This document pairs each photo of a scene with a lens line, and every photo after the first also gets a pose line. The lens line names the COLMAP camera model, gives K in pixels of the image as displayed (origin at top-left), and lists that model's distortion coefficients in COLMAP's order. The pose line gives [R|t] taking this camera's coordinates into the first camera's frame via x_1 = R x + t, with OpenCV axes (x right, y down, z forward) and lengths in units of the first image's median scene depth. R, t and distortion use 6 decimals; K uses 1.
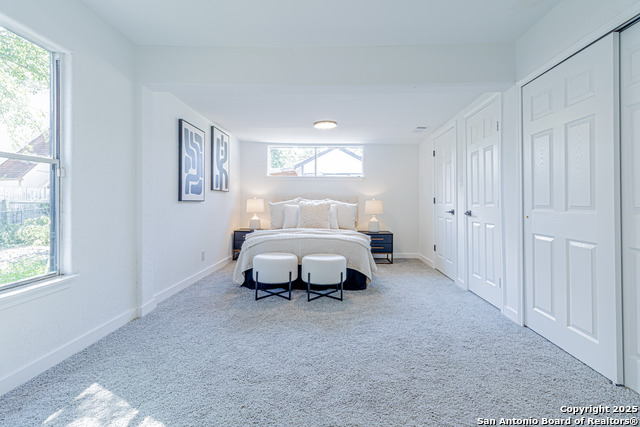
lens RADIAL K [[297.3, 0, 325.1], [0, 297.3, 202.9], [0, 0, 1]] dist [0.002262, 0.000584]
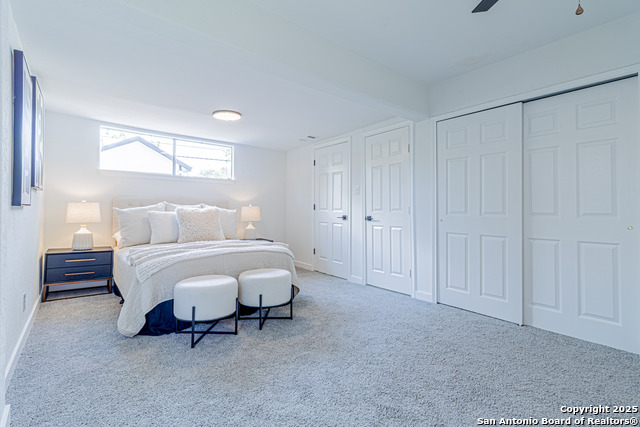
lens RADIAL K [[294.5, 0, 323.2], [0, 294.5, 210.4], [0, 0, 1]] dist [0.002271, 0.000349]
pose [[0.757188, -0.000047, 0.653197, -0.404135], [-0.004090, 0.999980, 0.004814, -0.001566], [-0.653184, -0.006317, 0.757172, 0.243196]]
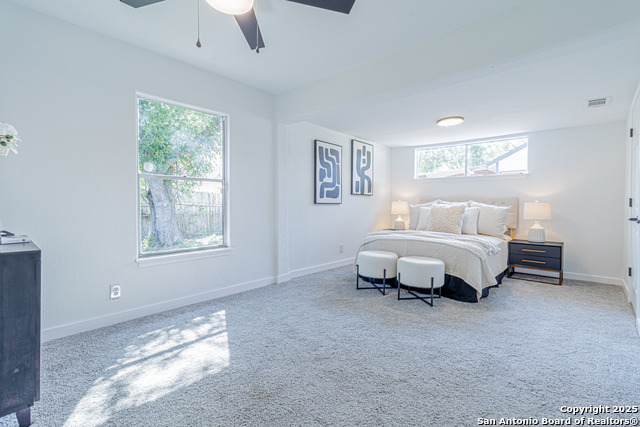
lens RADIAL K [[294.5, 0, 323.2], [0, 294.5, 210.4], [0, 0, 1]] dist [0.002271, 0.000349]
pose [[0.766207, 0.015113, -0.642416, 0.356161], [-0.003029, 0.999797, 0.019909, -0.001589], [0.642586, -0.013308, 0.766098, 0.037269]]
